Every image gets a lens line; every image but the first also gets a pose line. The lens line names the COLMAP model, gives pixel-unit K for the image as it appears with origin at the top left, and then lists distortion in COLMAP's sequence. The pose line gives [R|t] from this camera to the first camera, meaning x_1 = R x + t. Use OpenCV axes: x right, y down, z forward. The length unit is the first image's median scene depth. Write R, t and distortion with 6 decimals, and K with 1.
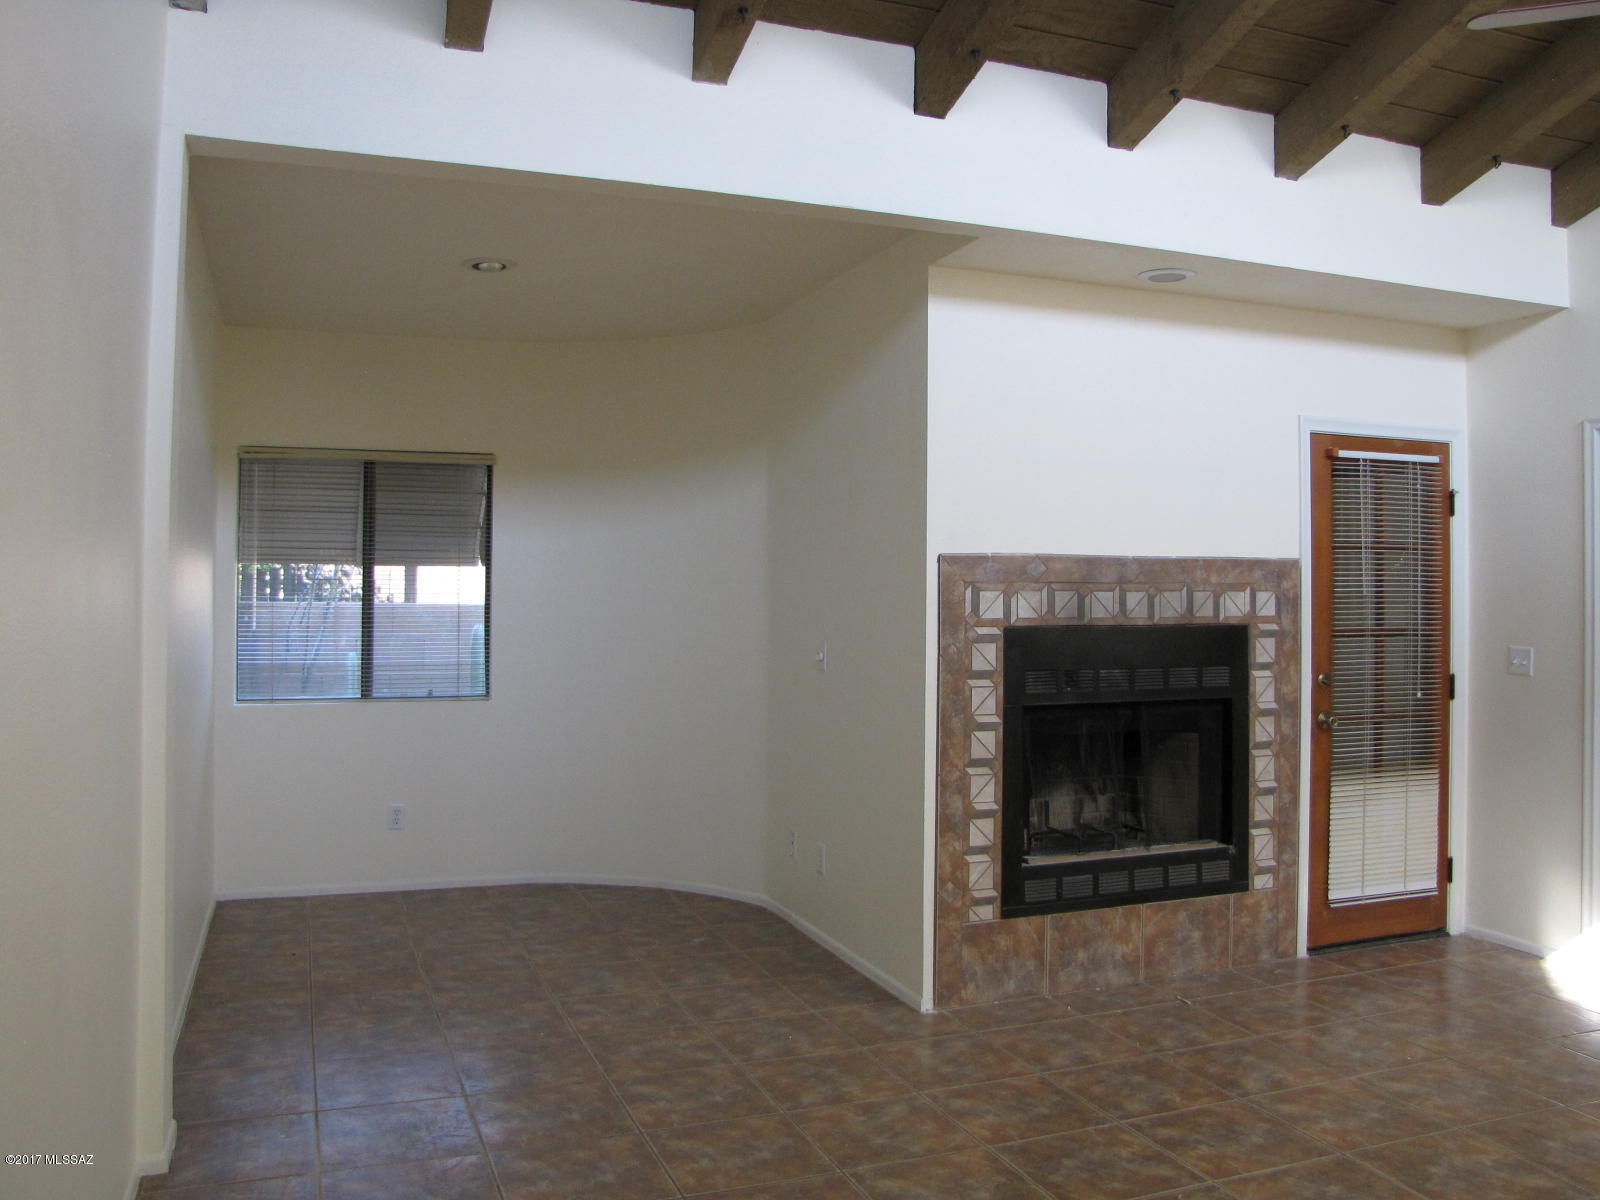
lens RADIAL K [[1357.9, 0, 799.6], [0, 1357.9, 589.9], [0, 0, 1]] dist [-0.121092, 0.030039]
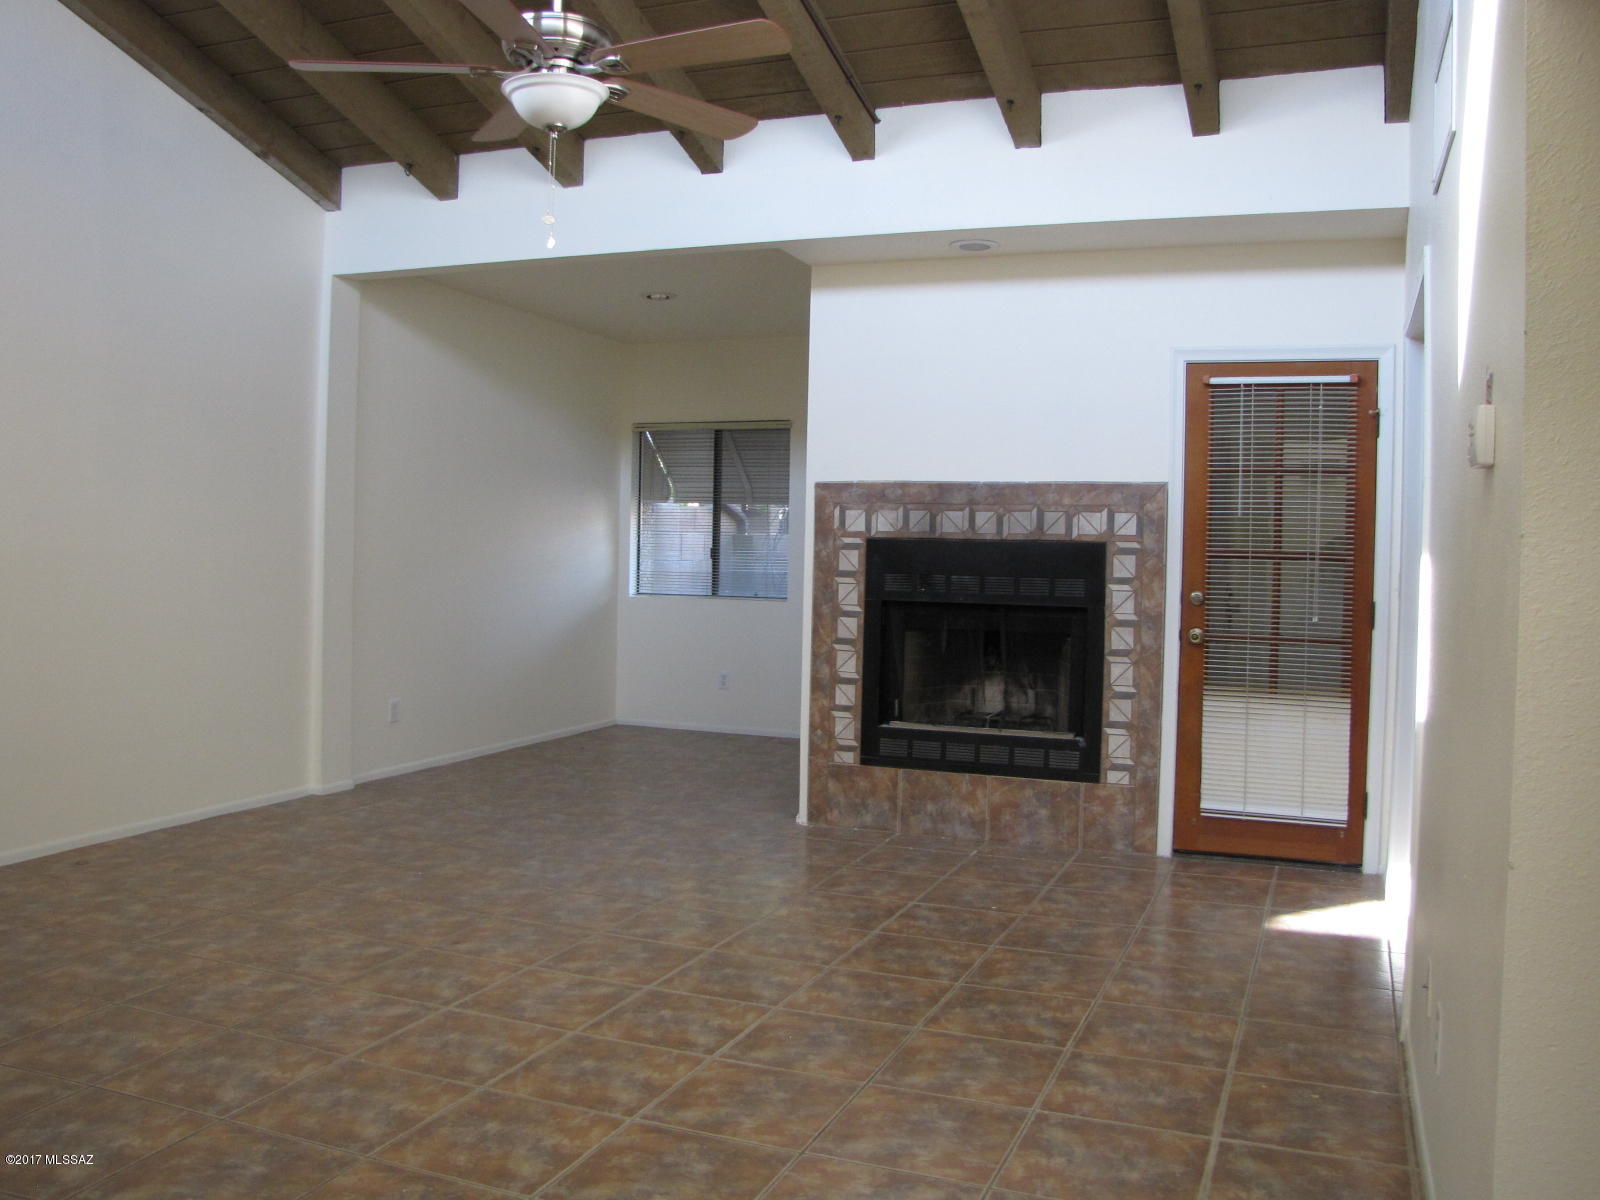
lens RADIAL K [[1357.9, 0, 805.0], [0, 1357.9, 594.7], [0, 0, 1]] dist [-0.121092, 0.030039]
pose [[0.729178, 0.036147, -0.683369, 0.928089], [-0.017581, 0.999264, 0.034097, 0.035861], [0.684099, -0.012849, 0.729276, 0.016091]]
